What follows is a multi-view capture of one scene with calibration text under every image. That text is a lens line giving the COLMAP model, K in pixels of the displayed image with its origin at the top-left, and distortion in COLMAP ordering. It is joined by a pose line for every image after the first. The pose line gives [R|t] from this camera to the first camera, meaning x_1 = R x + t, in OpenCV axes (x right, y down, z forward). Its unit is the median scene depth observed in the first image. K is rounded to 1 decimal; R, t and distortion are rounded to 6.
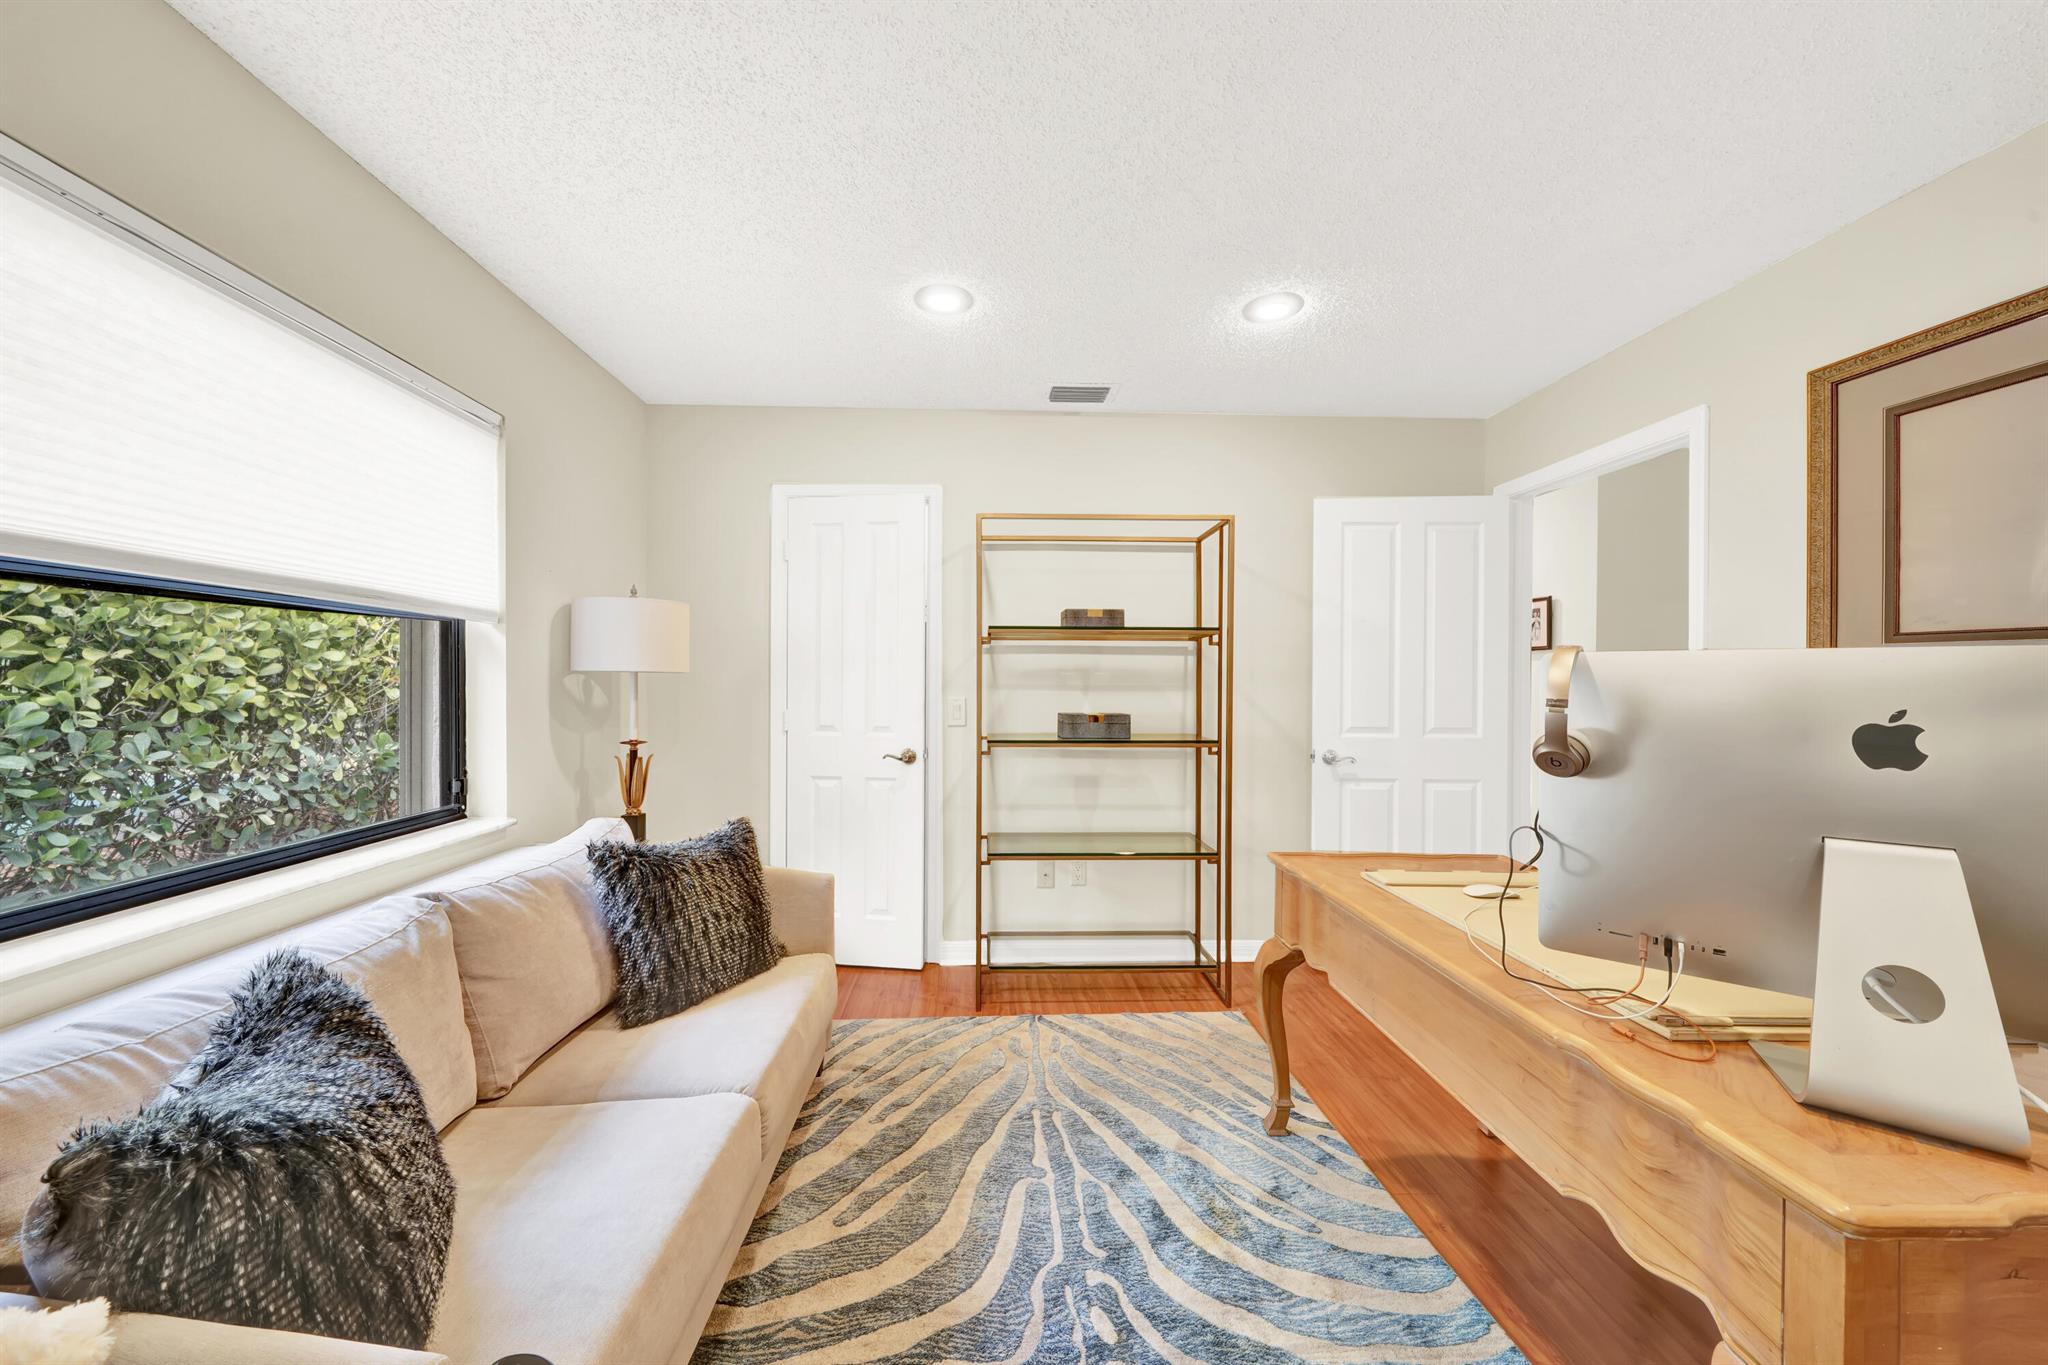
lens RADIAL K [[726.1, 0, 1010.6], [0, 726.1, 660.4], [0, 0, 1]] dist [-0.000463, -0.000040]
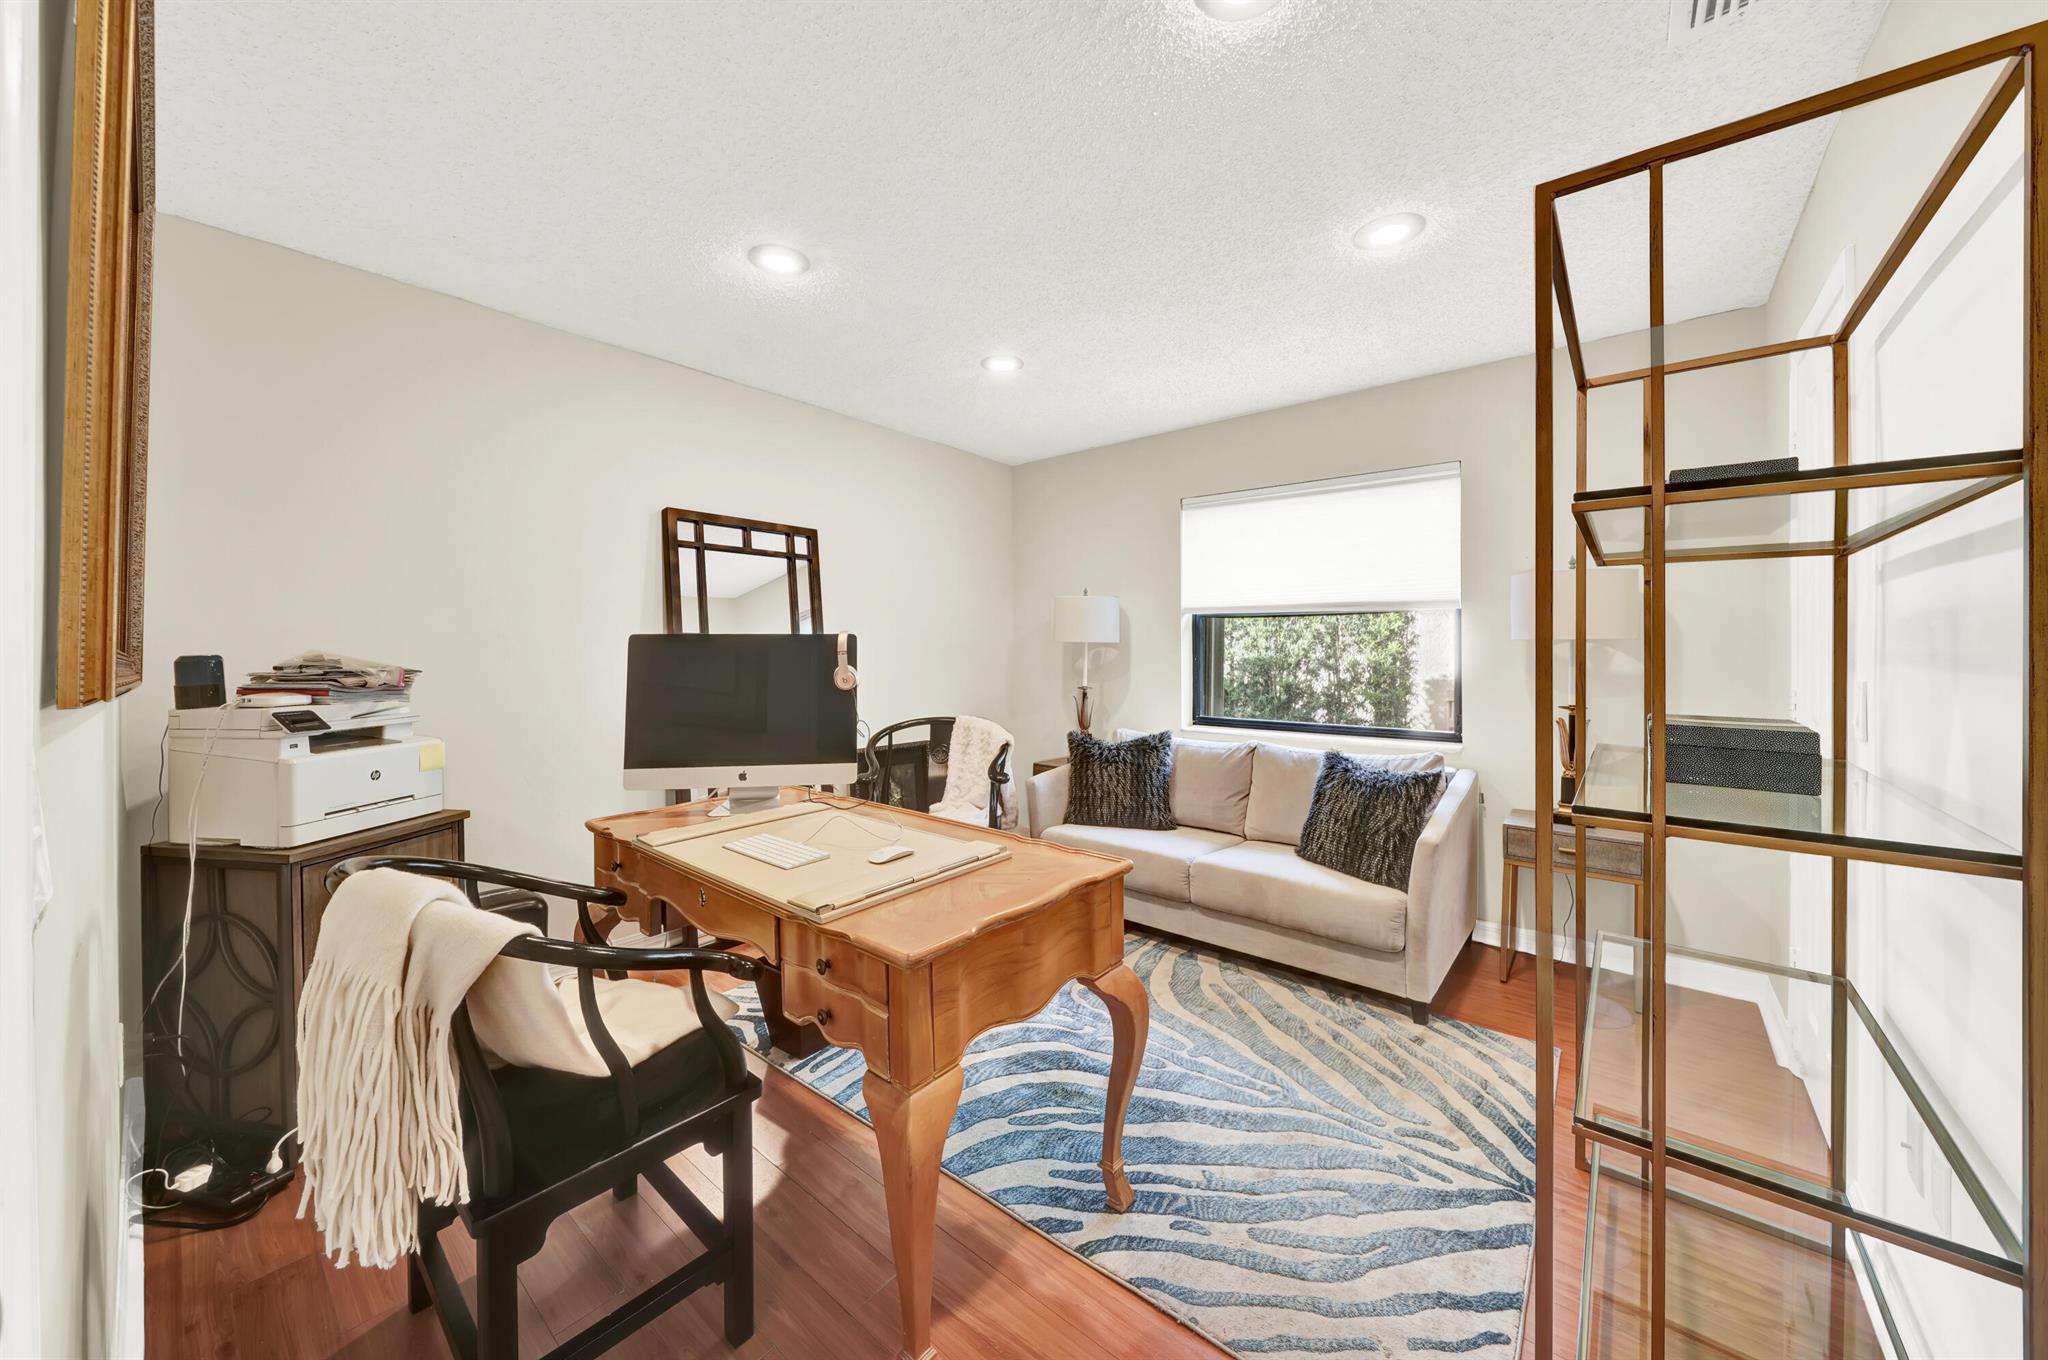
lens RADIAL K [[726.1, 0, 1010.6], [0, 726.1, 657.9], [0, 0, 1]] dist [-0.000463, -0.000040]
pose [[-0.668359, 0.005792, -0.743816, 1.049442], [0.002830, 0.999982, 0.005245, 0.050814], [0.743833, 0.001401, -0.668364, 1.477441]]
